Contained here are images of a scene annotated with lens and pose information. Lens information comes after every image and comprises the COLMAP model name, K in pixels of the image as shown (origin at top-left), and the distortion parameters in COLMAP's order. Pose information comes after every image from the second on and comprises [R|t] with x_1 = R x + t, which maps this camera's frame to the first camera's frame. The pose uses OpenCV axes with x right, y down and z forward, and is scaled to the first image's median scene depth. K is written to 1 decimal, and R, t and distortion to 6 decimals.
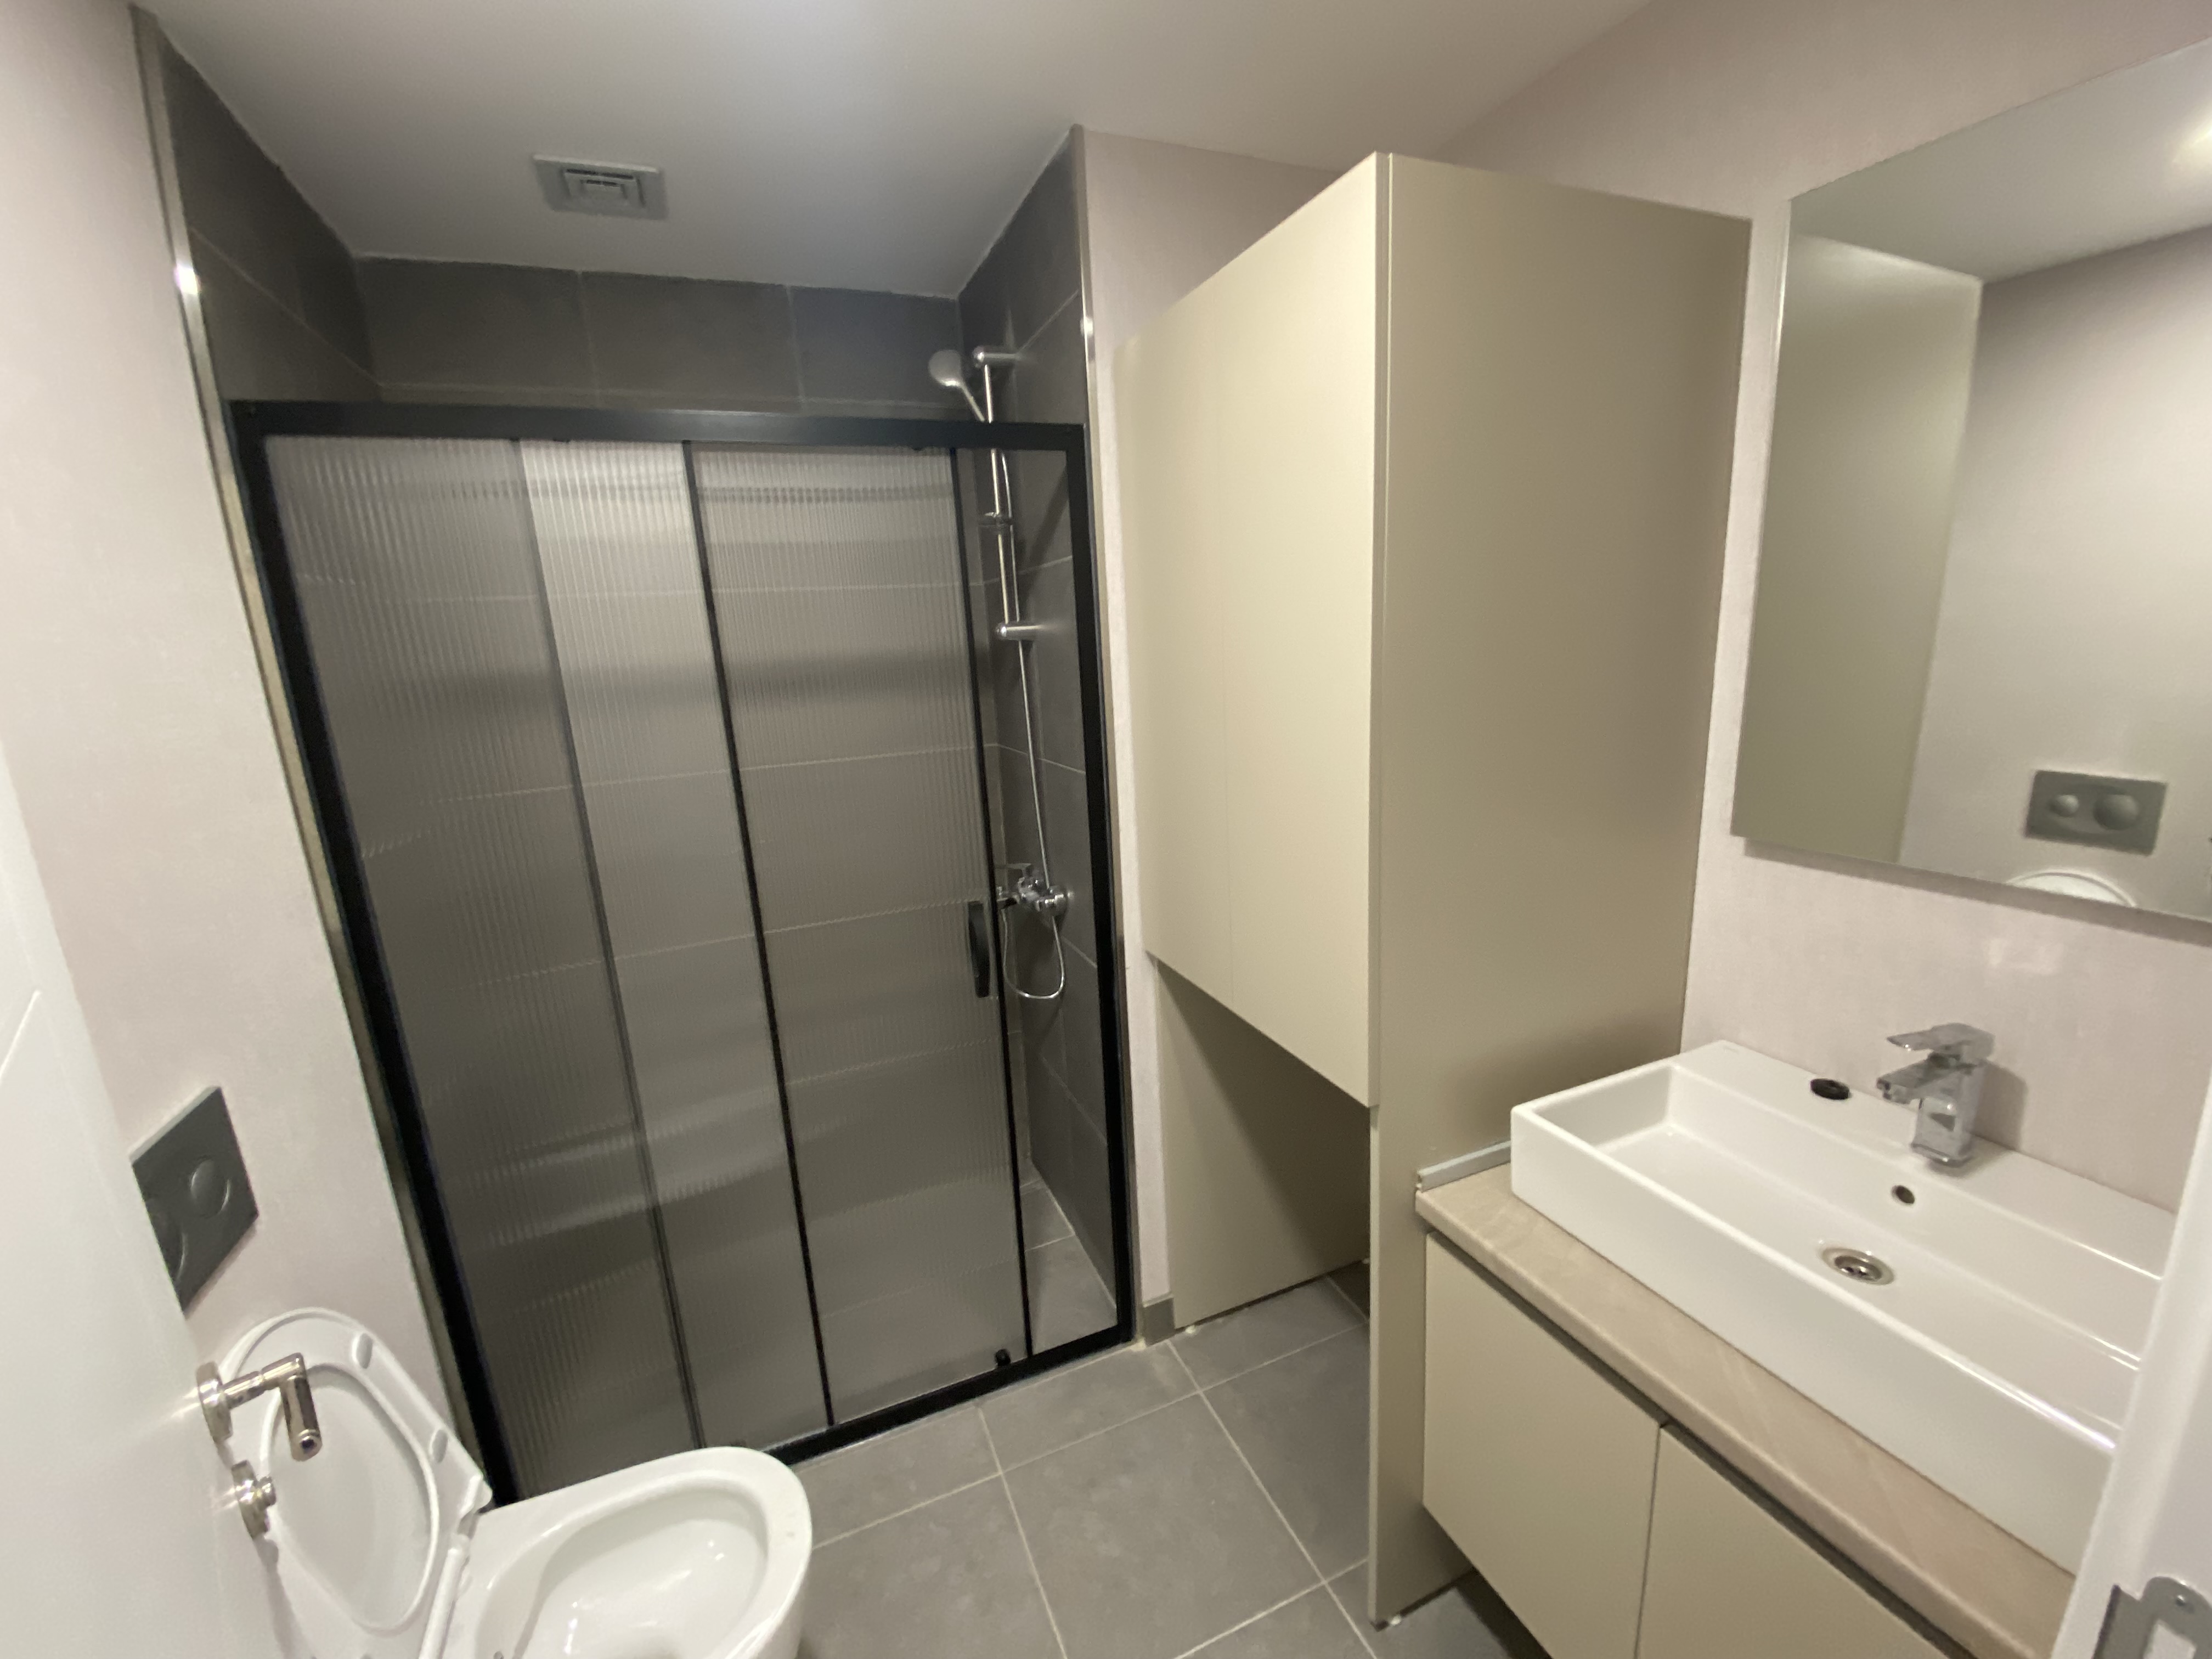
lens RADIAL K [[895.9, 0, 1105.5], [0, 895.9, 830.2], [0, 0, 1]] dist [-0.006140, -0.006230]
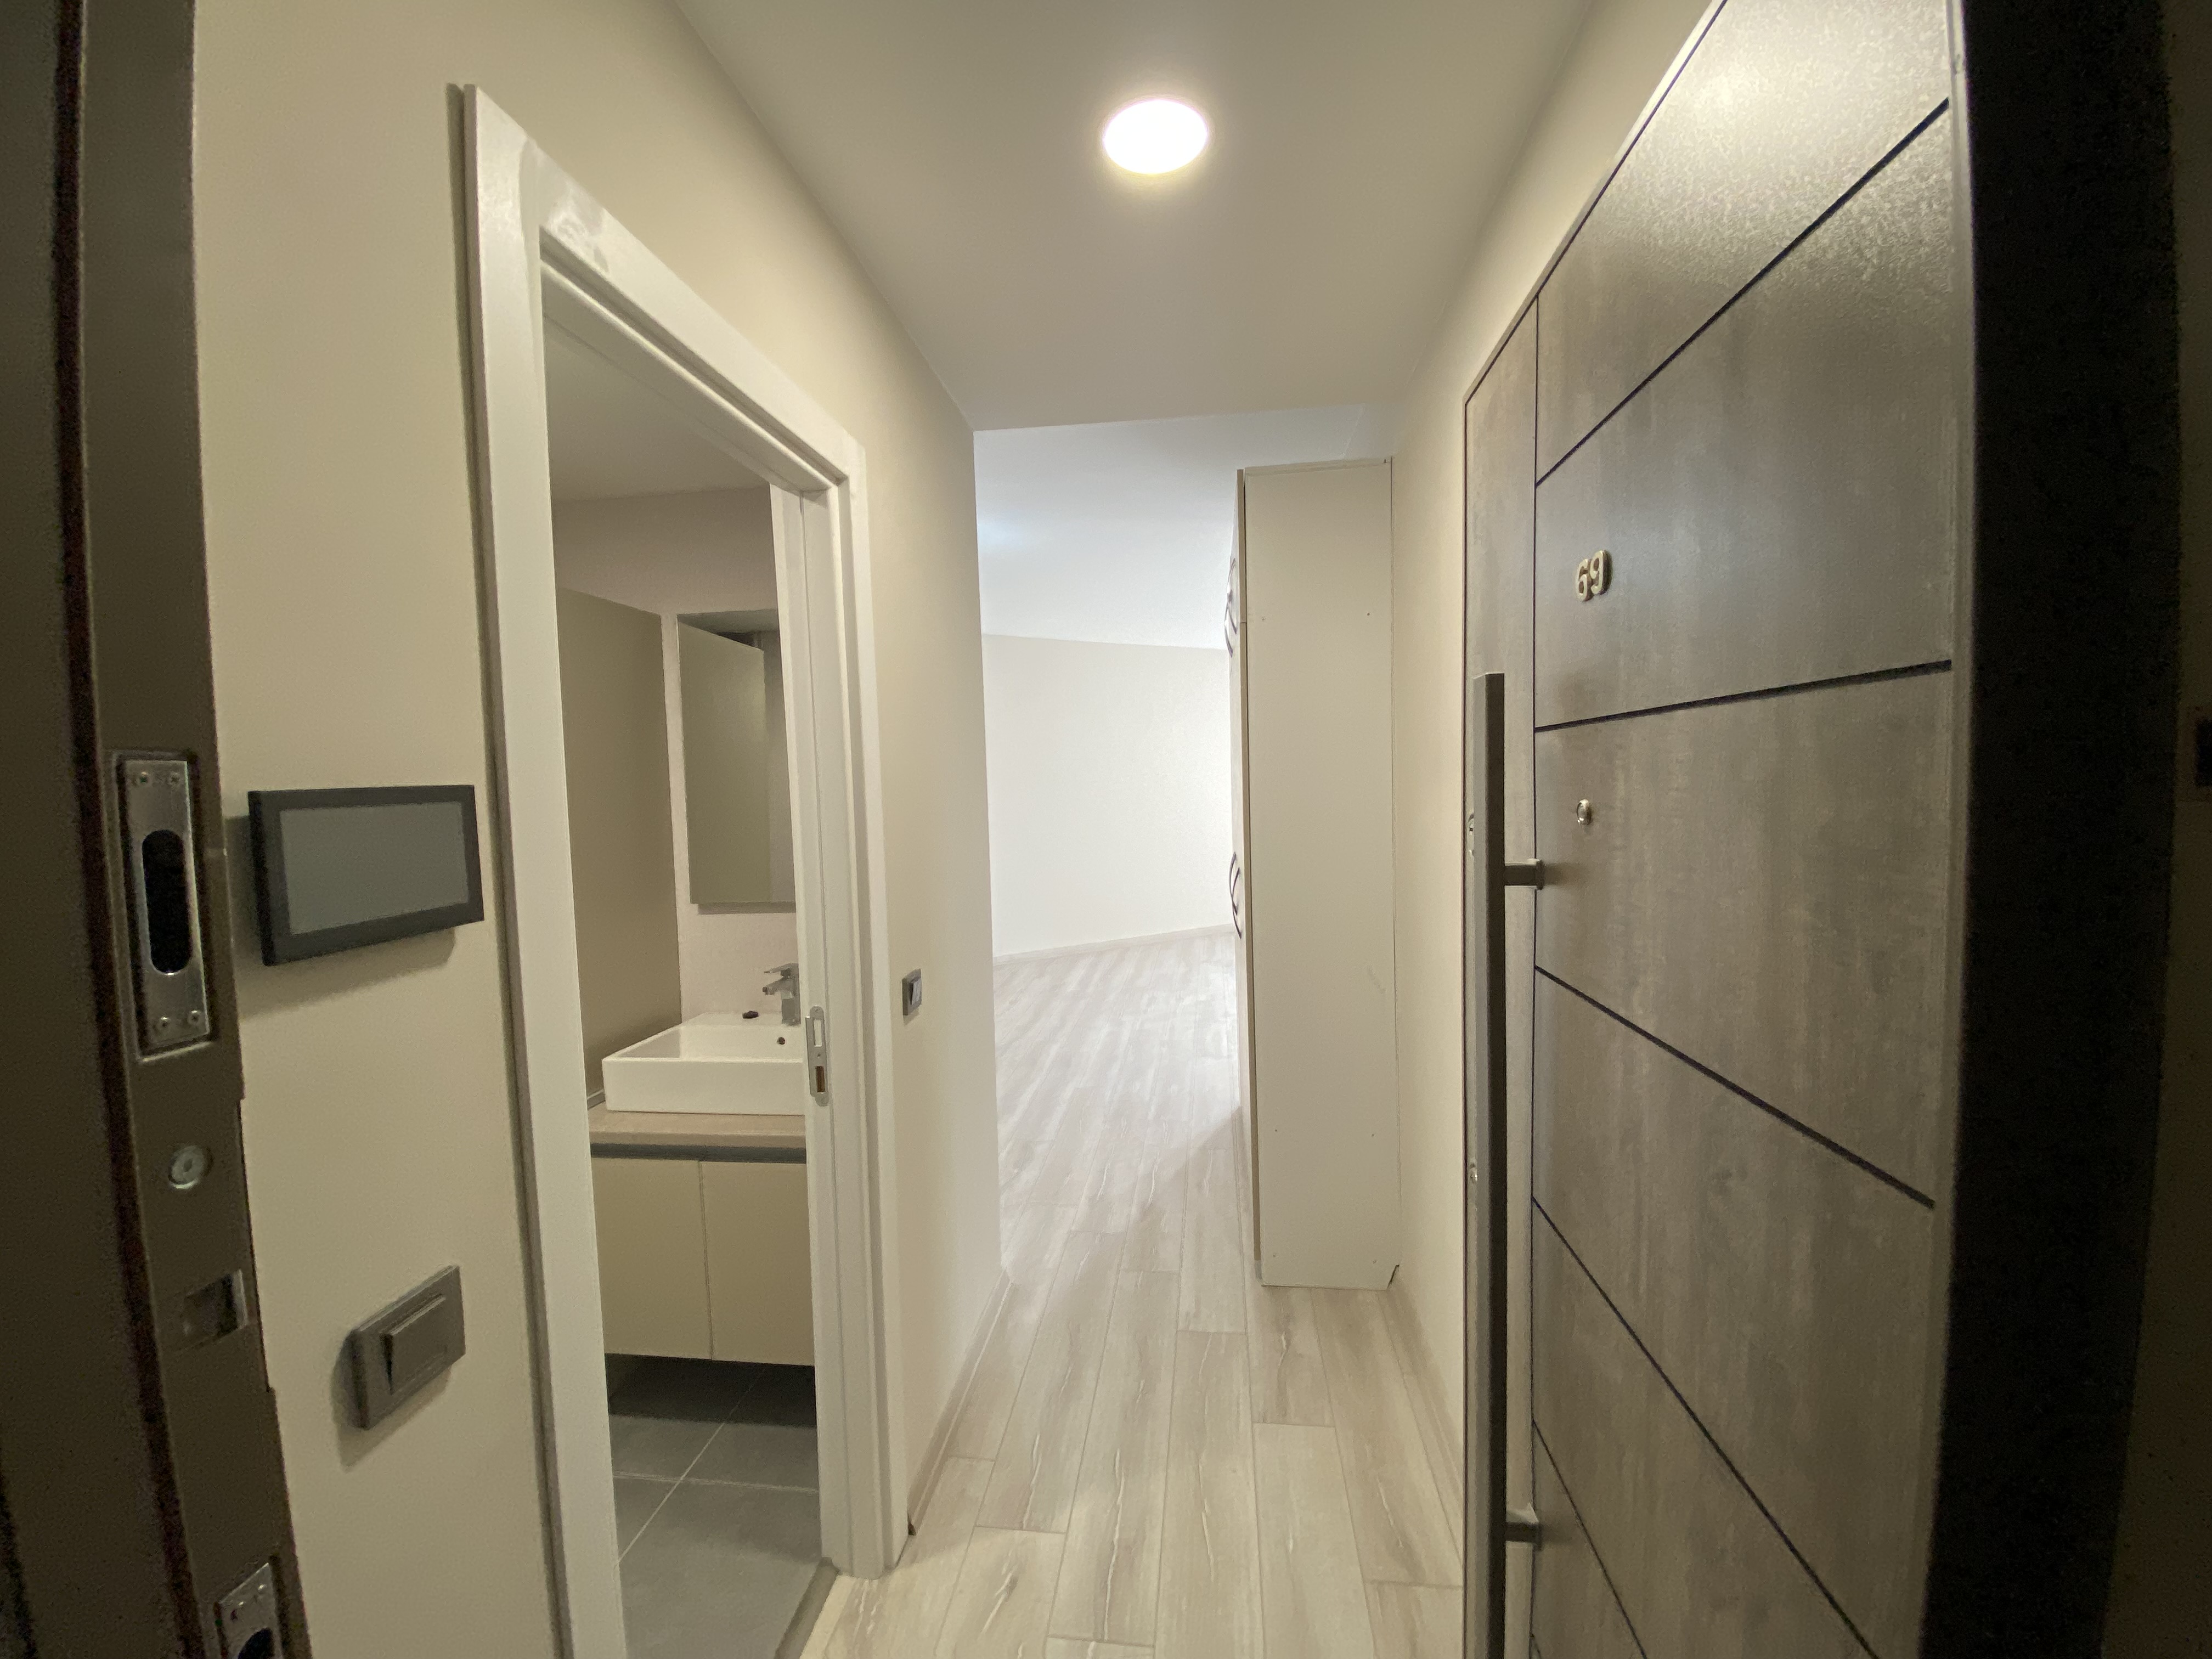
lens RADIAL K [[895.9, 0, 1110.4], [0, 895.9, 828.9], [0, 0, 1]] dist [-0.006140, -0.006230]
pose [[0.487578, -0.003807, 0.873071, -0.561571], [0.180470, 0.978833, -0.096517, 0.200635], [-0.854224, 0.204623, 0.477945, -0.756238]]
